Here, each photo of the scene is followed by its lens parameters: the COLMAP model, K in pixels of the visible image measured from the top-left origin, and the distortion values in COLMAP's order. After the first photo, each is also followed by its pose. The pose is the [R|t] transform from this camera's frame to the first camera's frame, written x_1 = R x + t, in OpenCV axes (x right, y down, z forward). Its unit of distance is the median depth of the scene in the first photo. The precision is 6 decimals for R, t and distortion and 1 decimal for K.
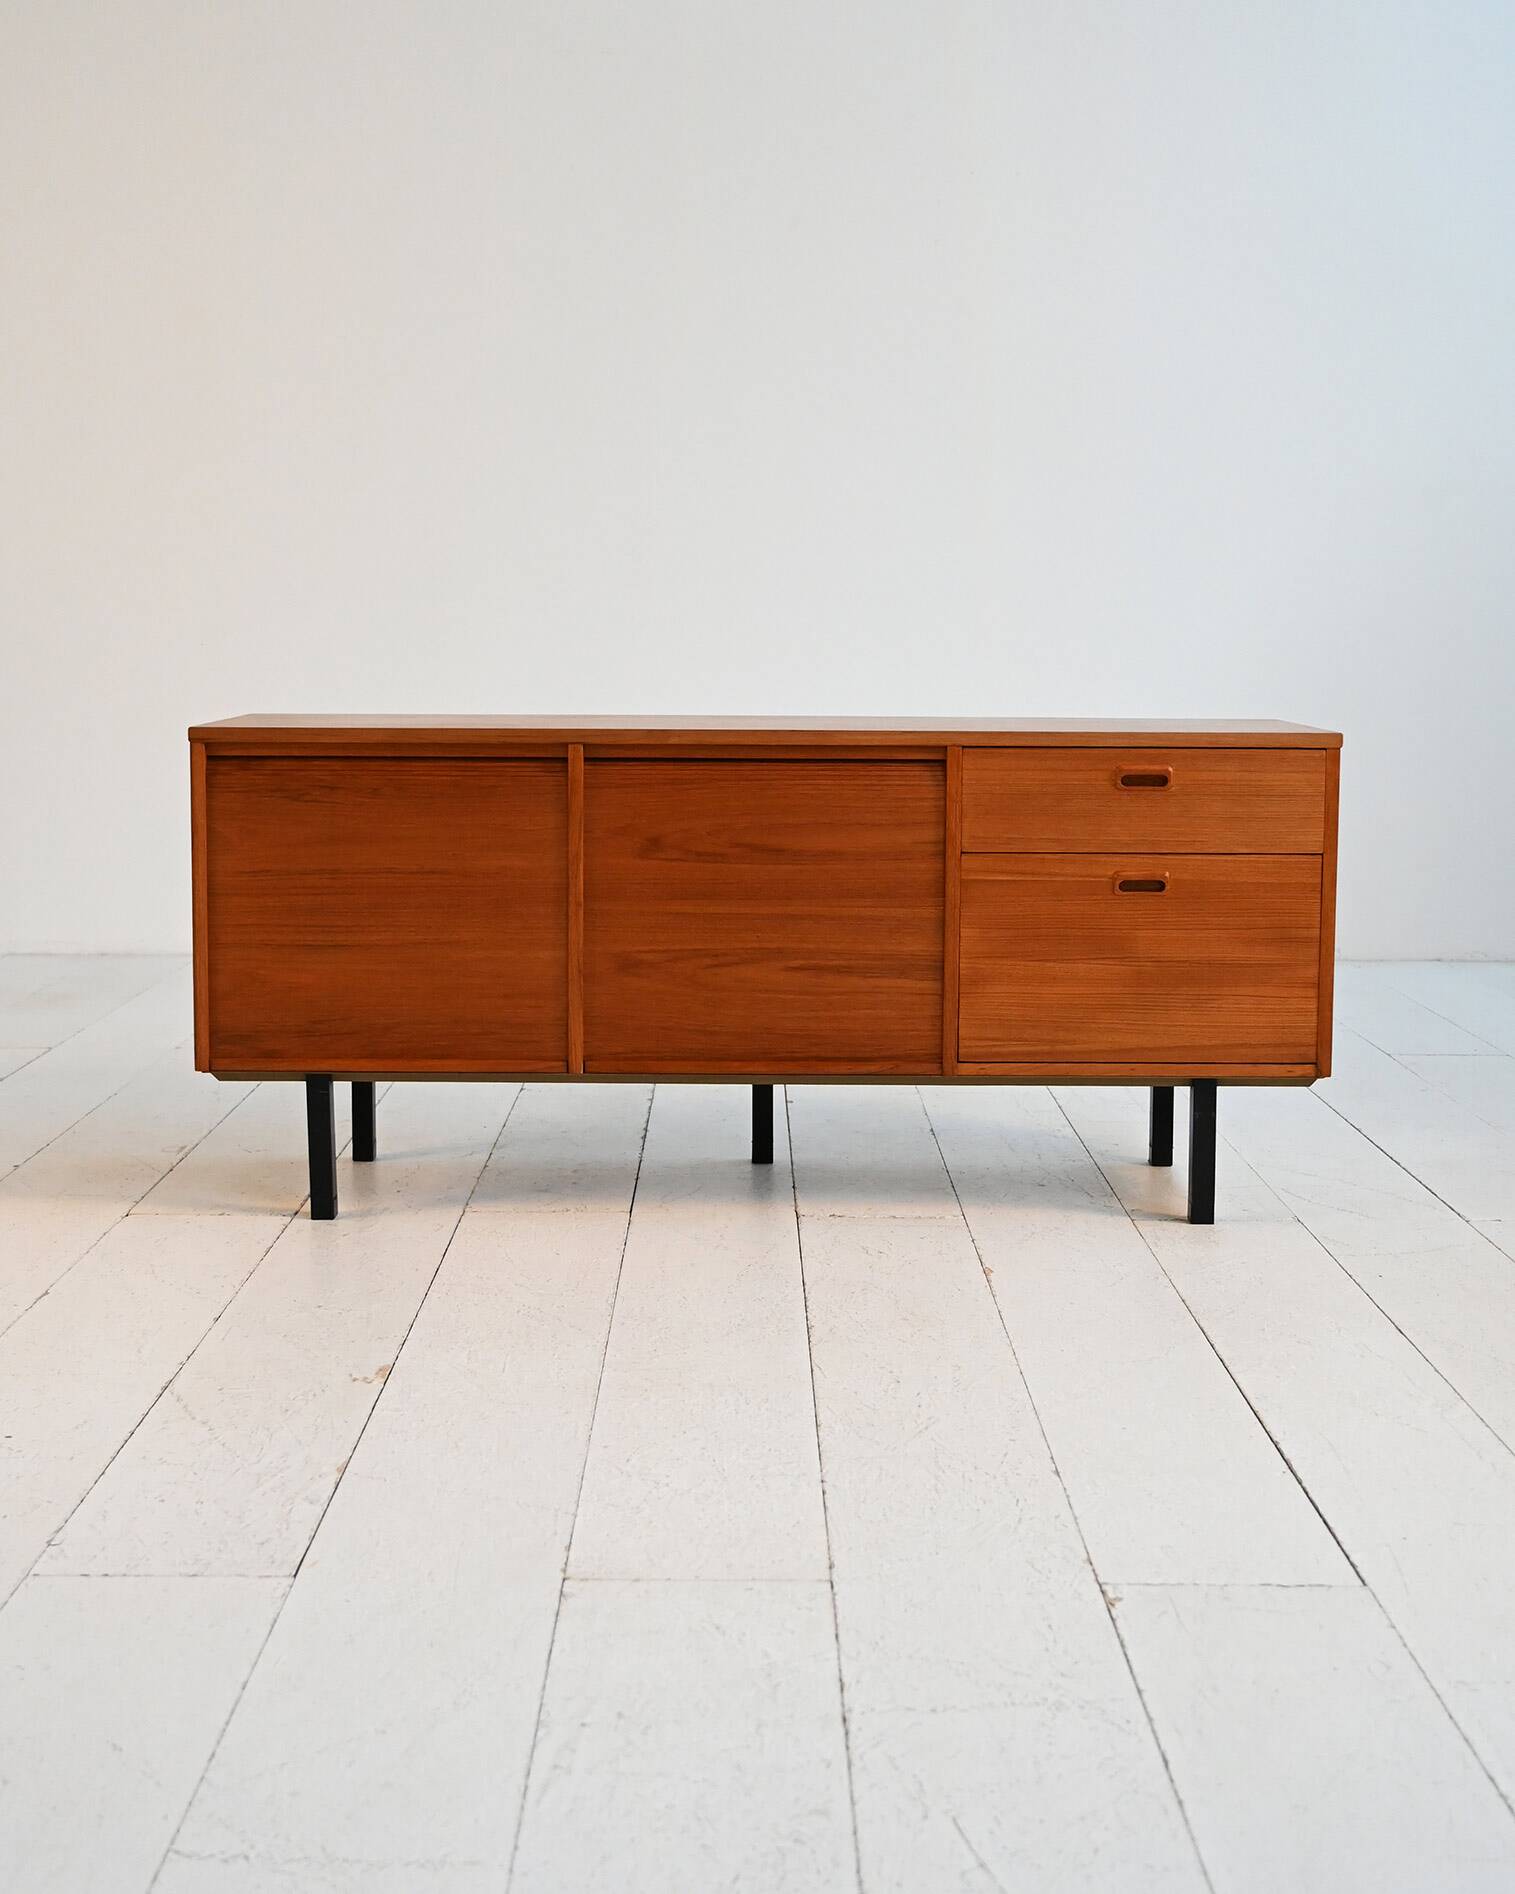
lens RADIAL K [[2499.2, 0, 732.2], [0, 2499.2, 821.9], [0, 0, 1]] dist [-0.014900, 0.000000]
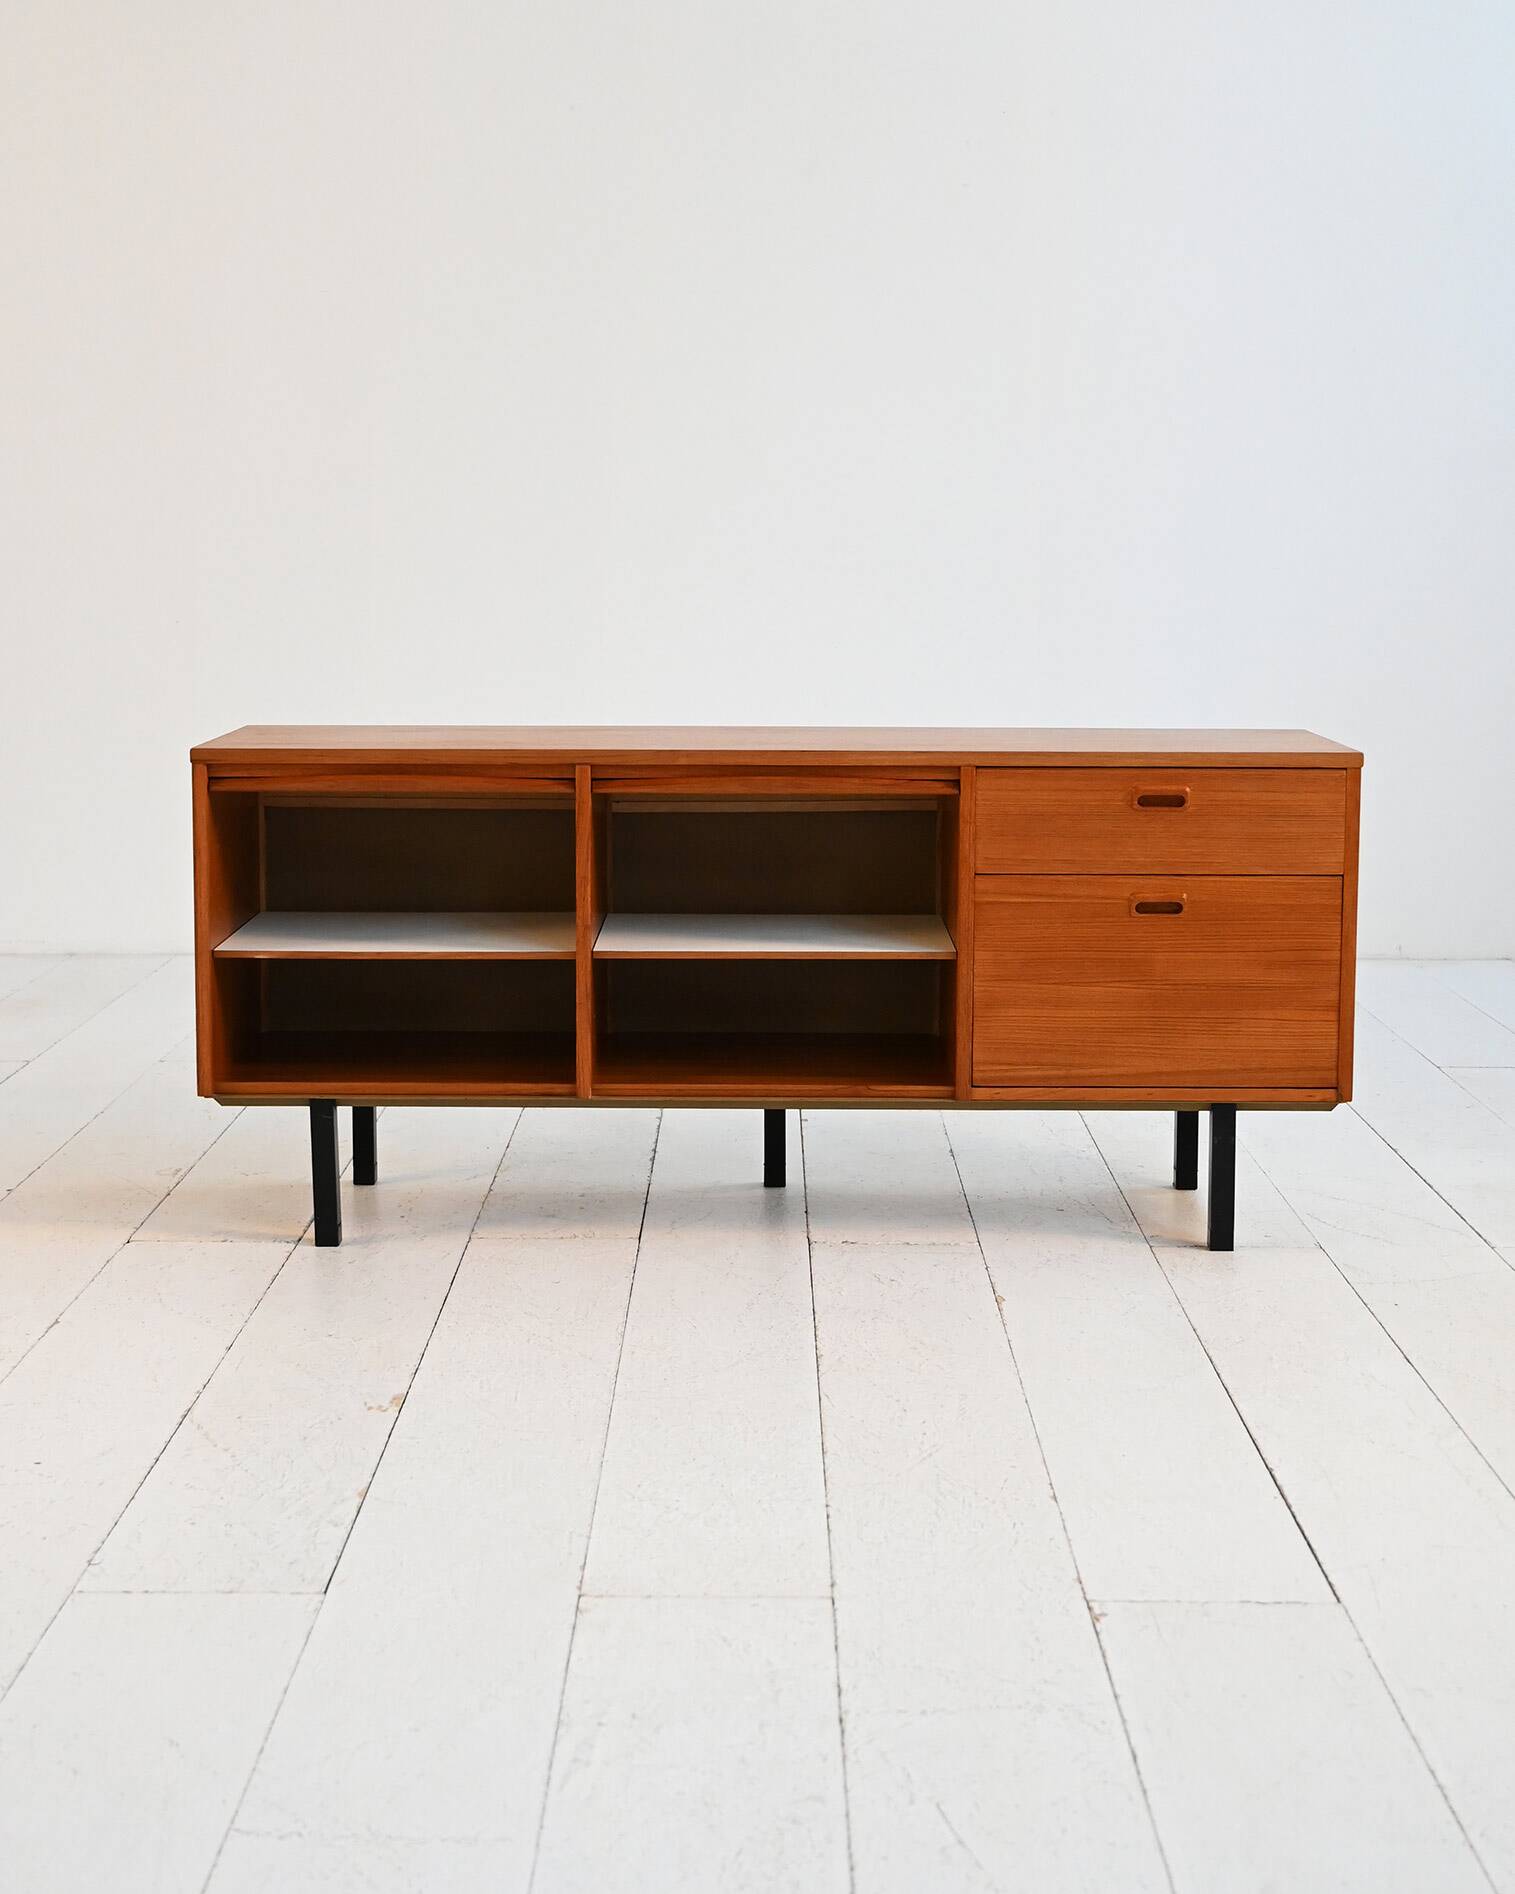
lens RADIAL K [[2761.8, 0, 730.7], [0, 2761.8, 811.9], [0, 0, 1]] dist [-0.017053, 0.000000]
pose [[0.999980, -0.000976, -0.006325, 0.002816], [0.001014, 0.999981, 0.006045, -0.023327], [0.006319, -0.006051, 0.999962, -0.108554]]
